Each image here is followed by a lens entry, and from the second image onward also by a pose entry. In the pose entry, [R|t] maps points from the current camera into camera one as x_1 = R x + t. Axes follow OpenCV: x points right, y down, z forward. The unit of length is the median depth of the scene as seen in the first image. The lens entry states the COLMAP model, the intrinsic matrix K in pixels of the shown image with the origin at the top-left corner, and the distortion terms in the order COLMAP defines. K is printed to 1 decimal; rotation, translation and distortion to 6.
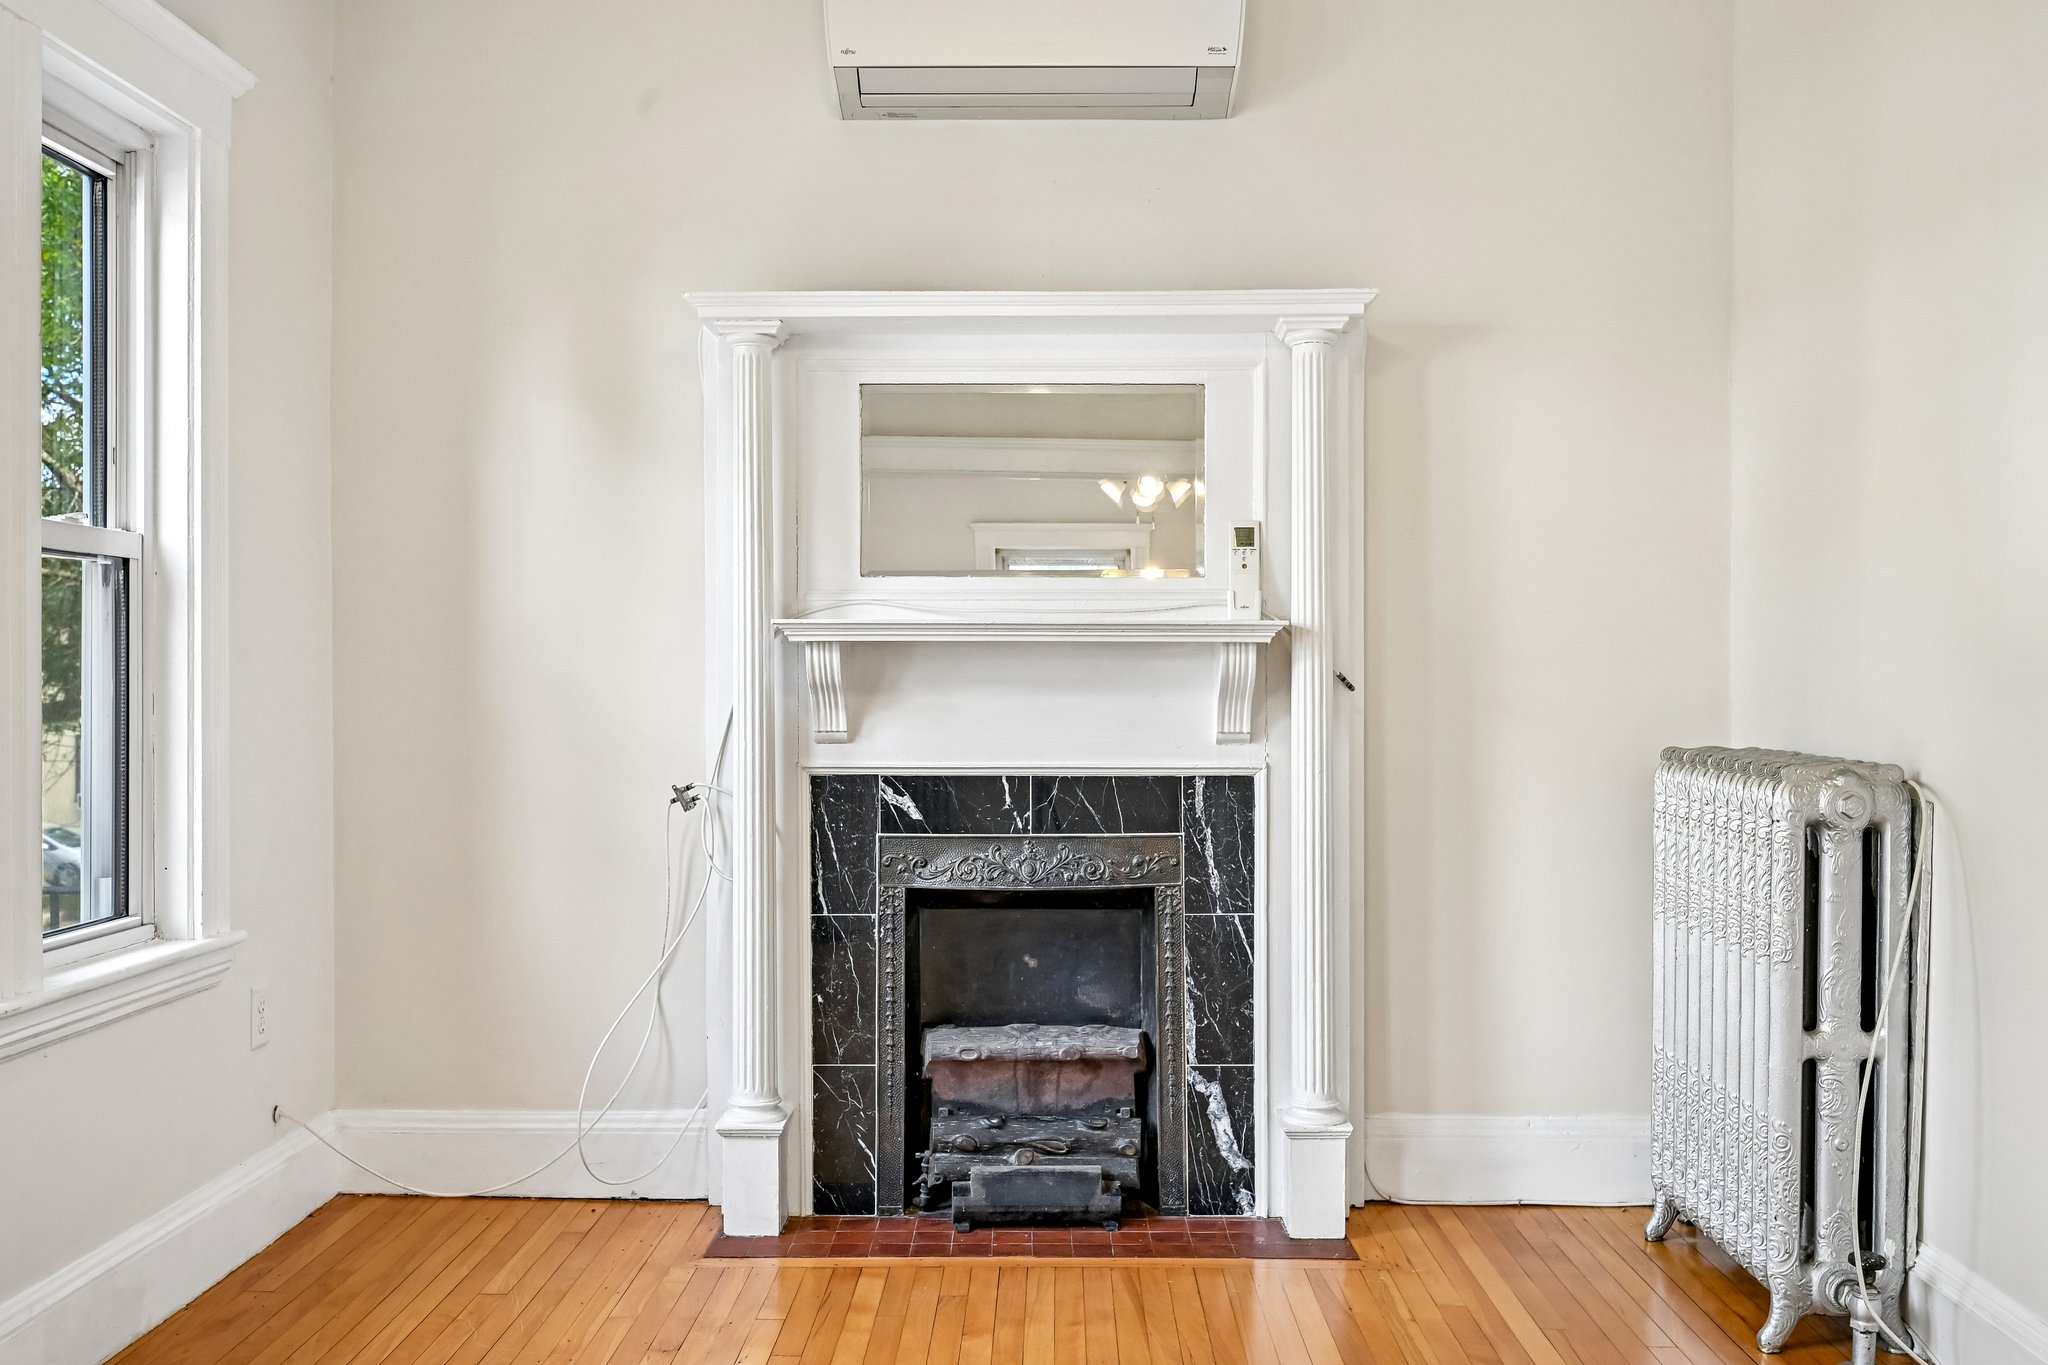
lens RADIAL K [[1818.3, 0, 1022.6], [0, 1818.3, 678.6], [0, 0, 1]] dist [-0.010845, 0.019468]
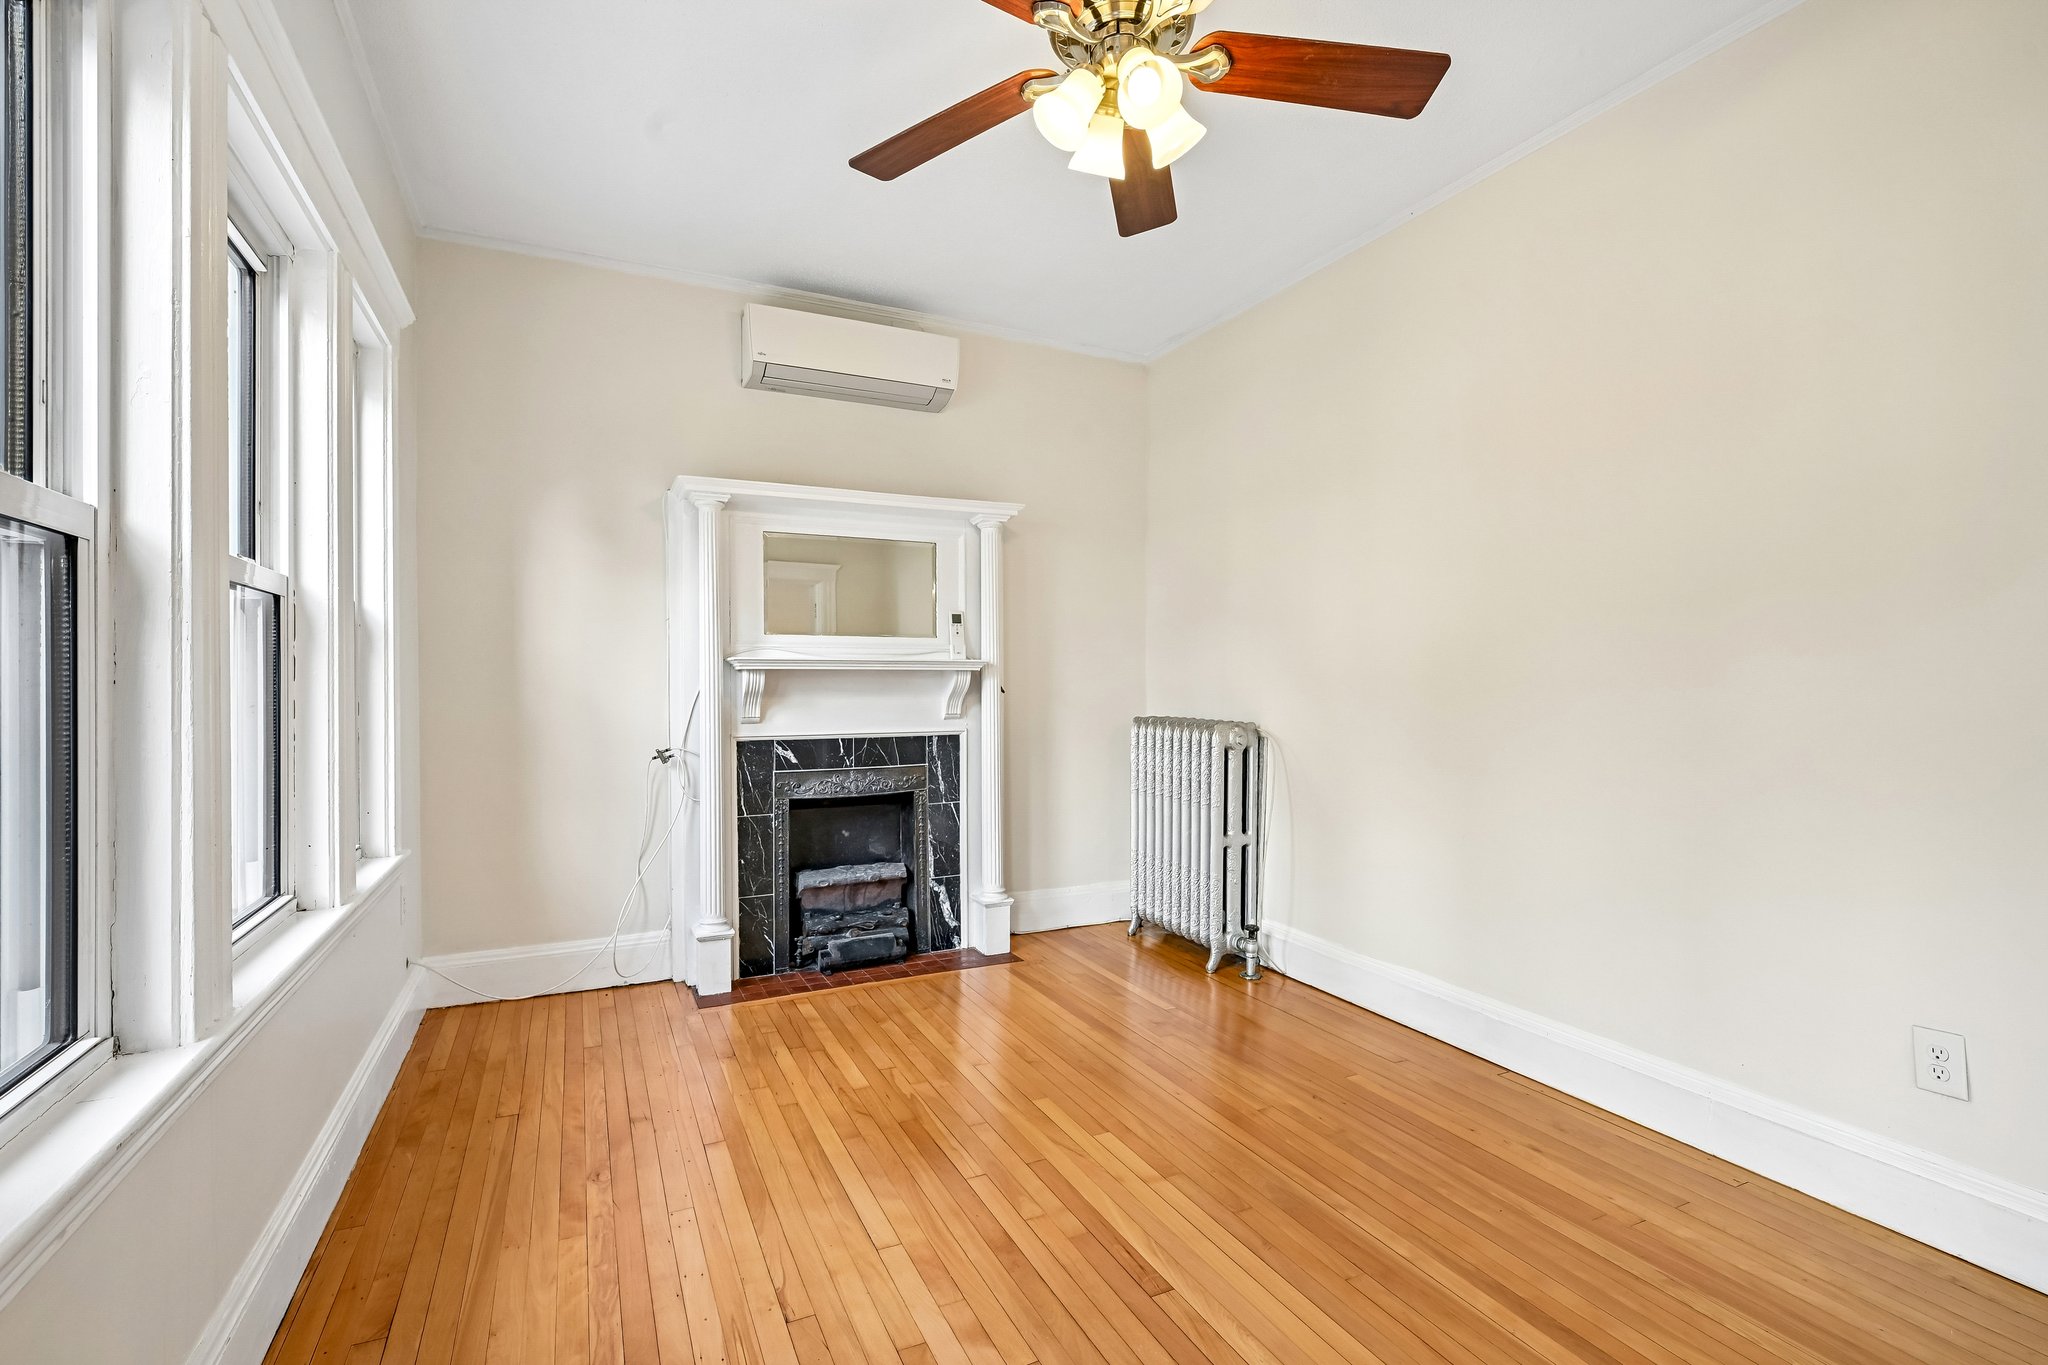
lens RADIAL K [[939.0, 0, 1023.8], [0, 939.0, 683.1], [0, 0, 1]] dist [-0.001449, 0.000224]
pose [[0.893111, -0.003445, 0.449824, -0.288507], [0.003186, 0.999994, 0.001334, -0.006464], [-0.449826, 0.000242, 0.893116, 0.015246]]
